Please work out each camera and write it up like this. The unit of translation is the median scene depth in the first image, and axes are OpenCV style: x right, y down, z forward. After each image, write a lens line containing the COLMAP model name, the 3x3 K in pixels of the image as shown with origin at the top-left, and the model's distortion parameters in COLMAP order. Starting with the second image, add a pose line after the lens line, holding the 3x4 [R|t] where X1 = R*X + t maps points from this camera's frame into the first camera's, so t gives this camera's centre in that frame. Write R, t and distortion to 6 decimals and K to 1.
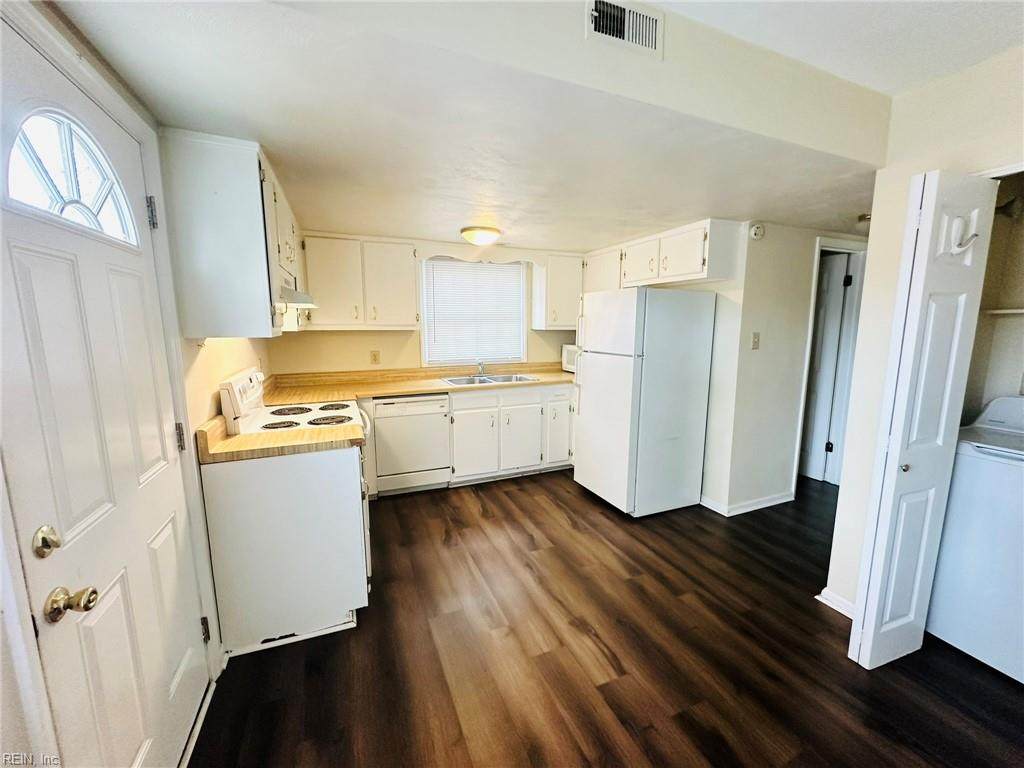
lens RADIAL K [[405.8, 0, 512.0], [0, 405.8, 384.0], [0, 0, 1]] dist [0.001655, 0.000137]
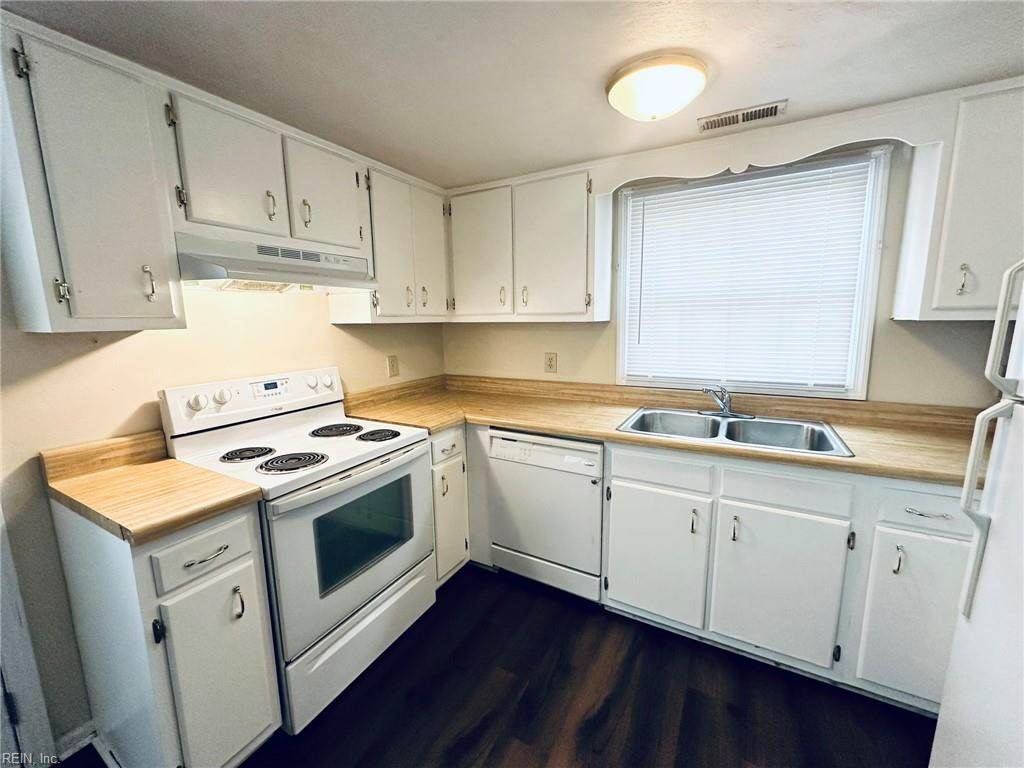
lens RADIAL K [[405.8, 0, 512.0], [0, 405.8, 384.0], [0, 0, 1]] dist [0.001655, 0.000137]
pose [[0.623682, 0.116659, -0.772924, 0.163915], [-0.100876, 0.992544, 0.068409, -0.075135], [0.775142, 0.035304, 0.630800, 0.562459]]
